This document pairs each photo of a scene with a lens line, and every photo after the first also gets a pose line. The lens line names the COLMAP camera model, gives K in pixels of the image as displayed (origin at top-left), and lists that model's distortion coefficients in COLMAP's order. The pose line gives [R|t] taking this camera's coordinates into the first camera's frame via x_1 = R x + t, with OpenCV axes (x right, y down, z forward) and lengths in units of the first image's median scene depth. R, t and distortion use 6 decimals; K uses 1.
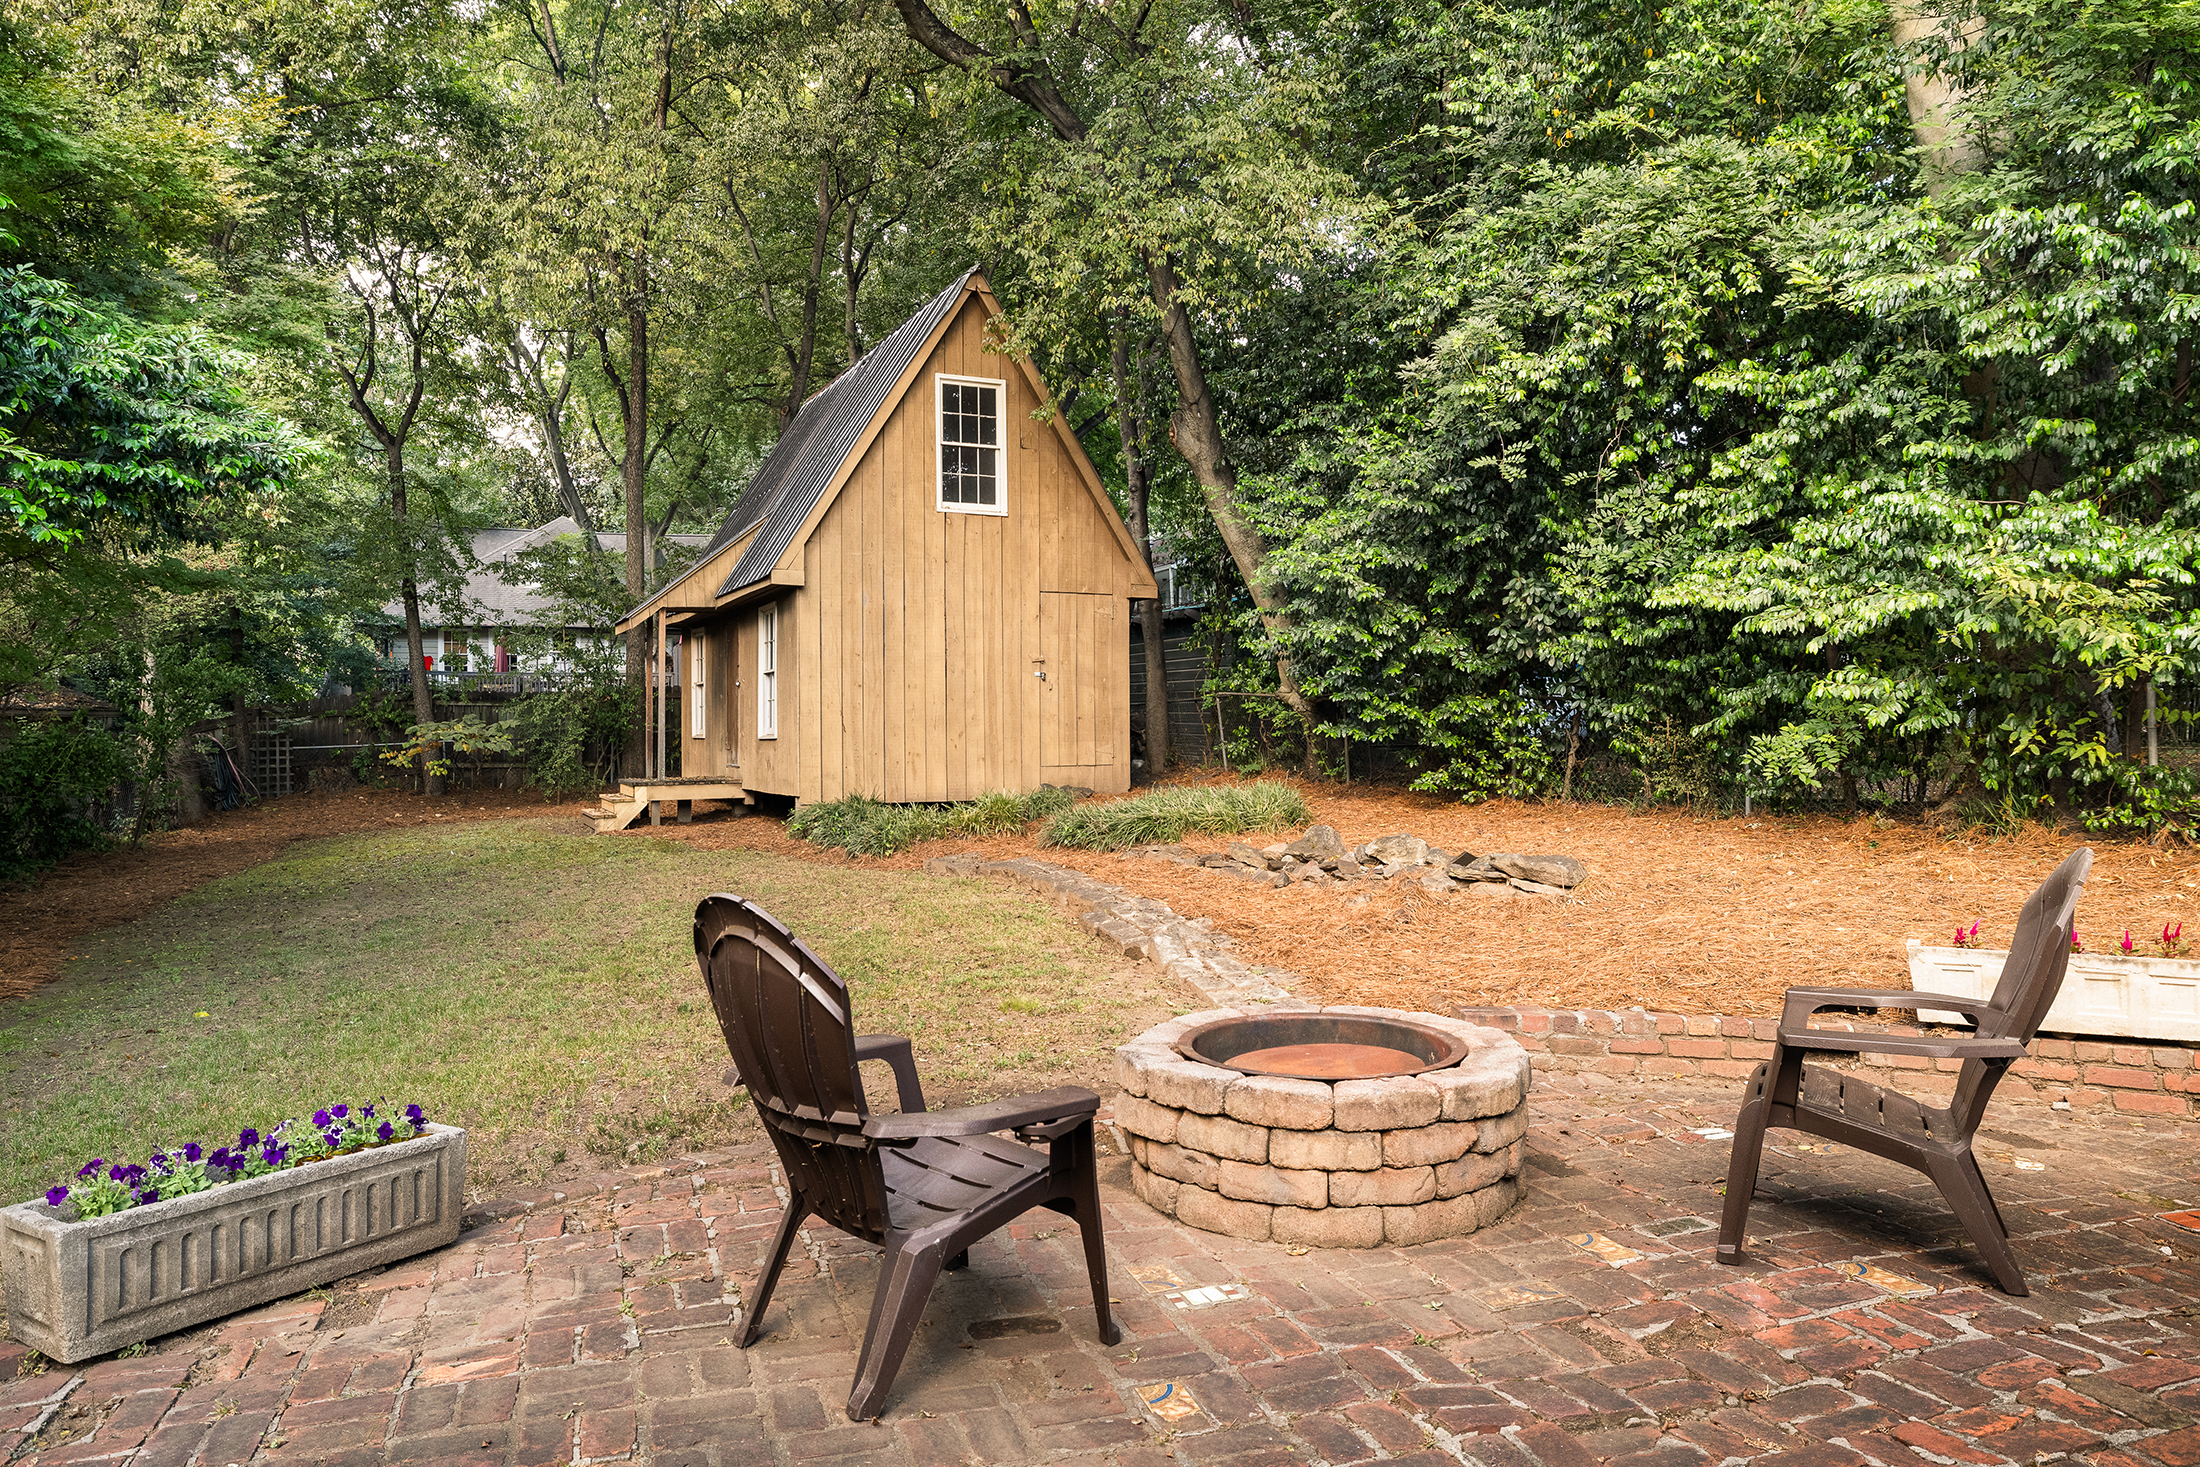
lens RADIAL K [[1454.8, 0, 1100.4], [0, 1454.8, 714.7], [0, 0, 1]] dist [0.008875, 0.000947]
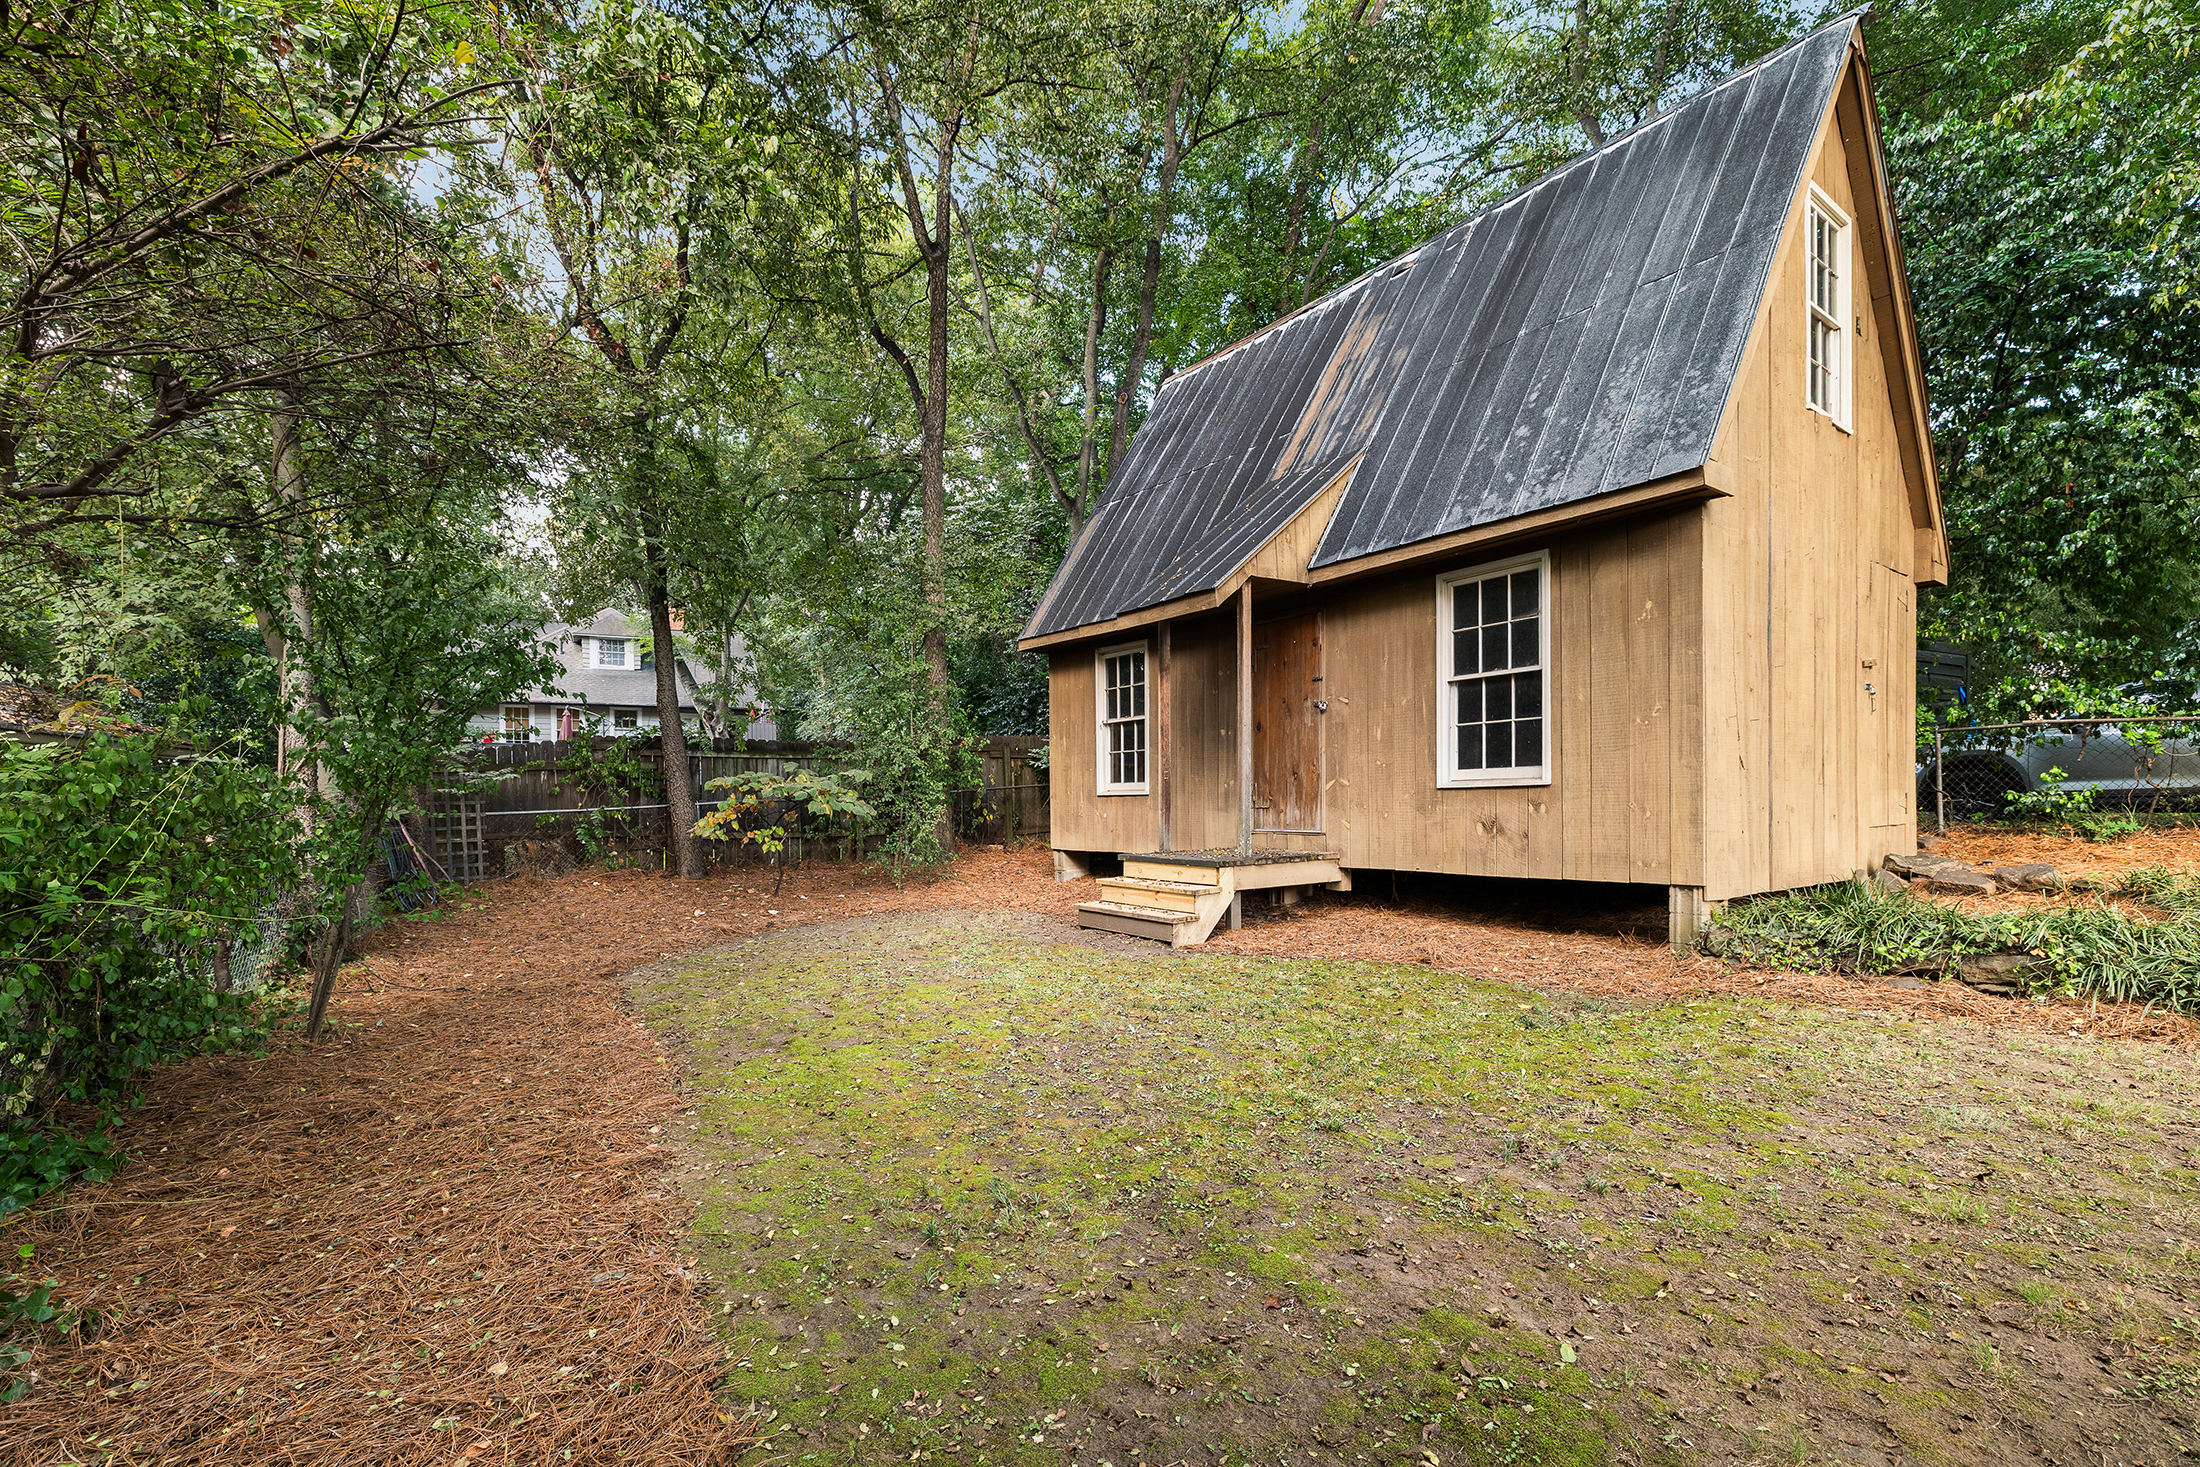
lens RADIAL K [[953.1, 0, 1100.4], [0, 953.1, 820.5], [0, 0, 1]] dist [0.007252, -0.000389]
pose [[0.979372, -0.011674, 0.201729, -0.482070], [0.005310, 0.999472, 0.032061, 0.017384], [-0.201997, -0.030329, 0.978917, 0.665631]]
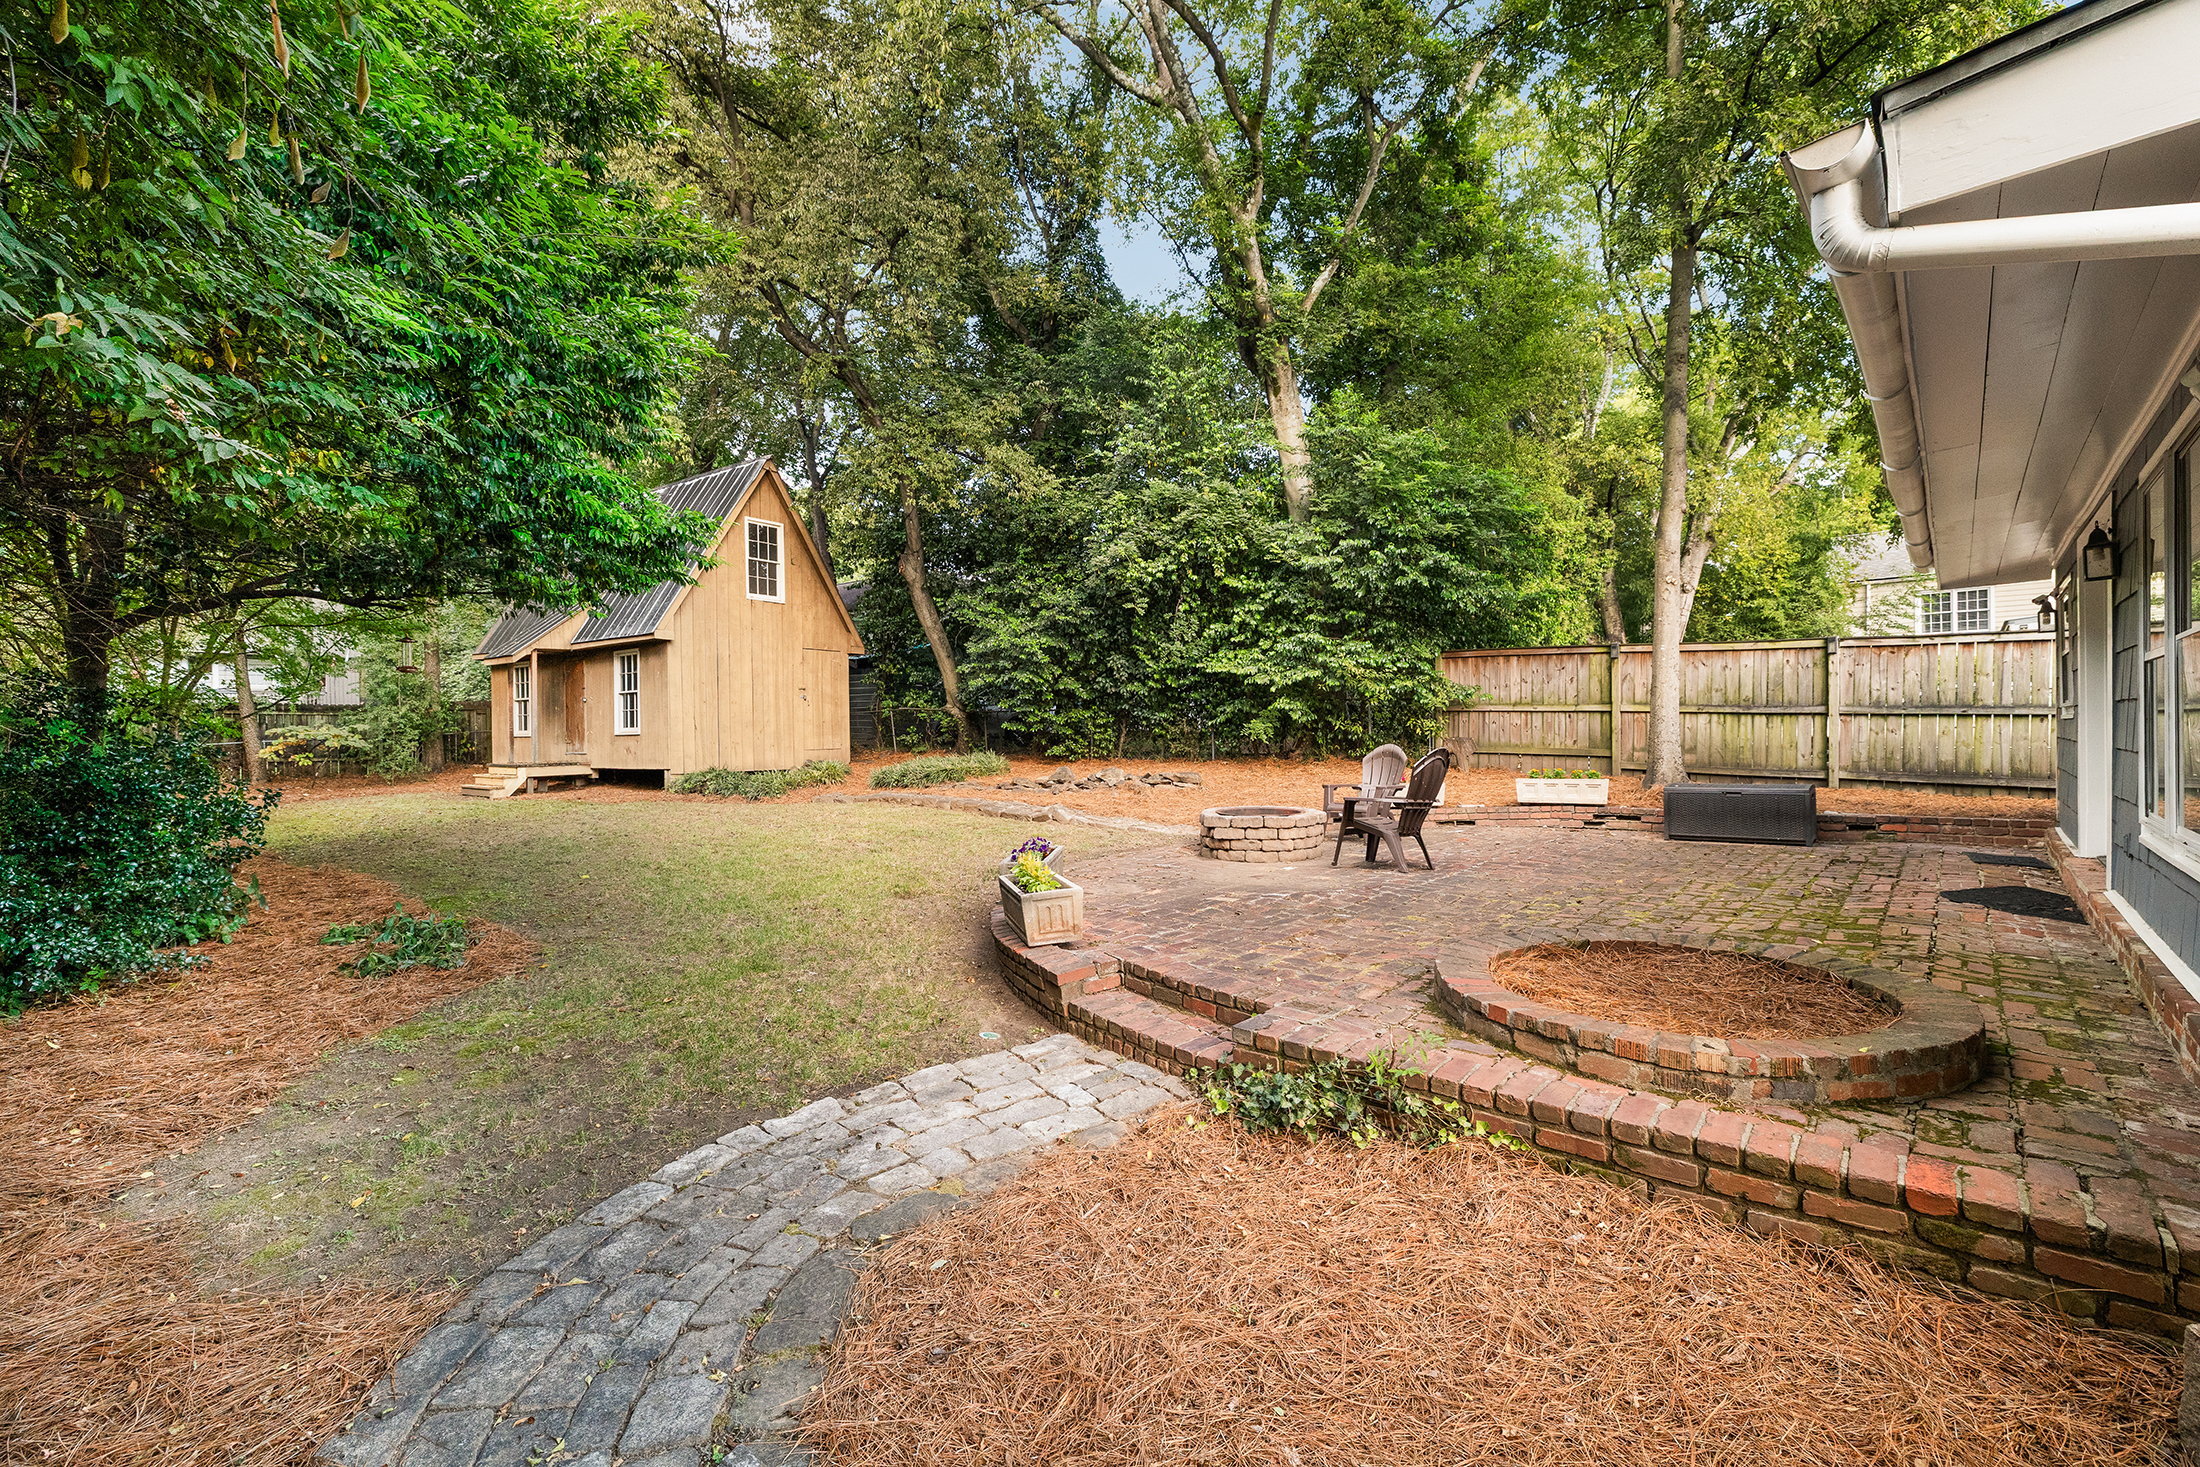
lens RADIAL K [[953.1, 0, 1097.9], [0, 953.1, 746.8], [0, 0, 1]] dist [0.007252, -0.000389]
pose [[0.875158, -0.012575, 0.483675, -0.292081], [0.002656, 0.999772, 0.021186, 0.009068], [-0.483831, -0.017256, 0.874991, -0.165260]]
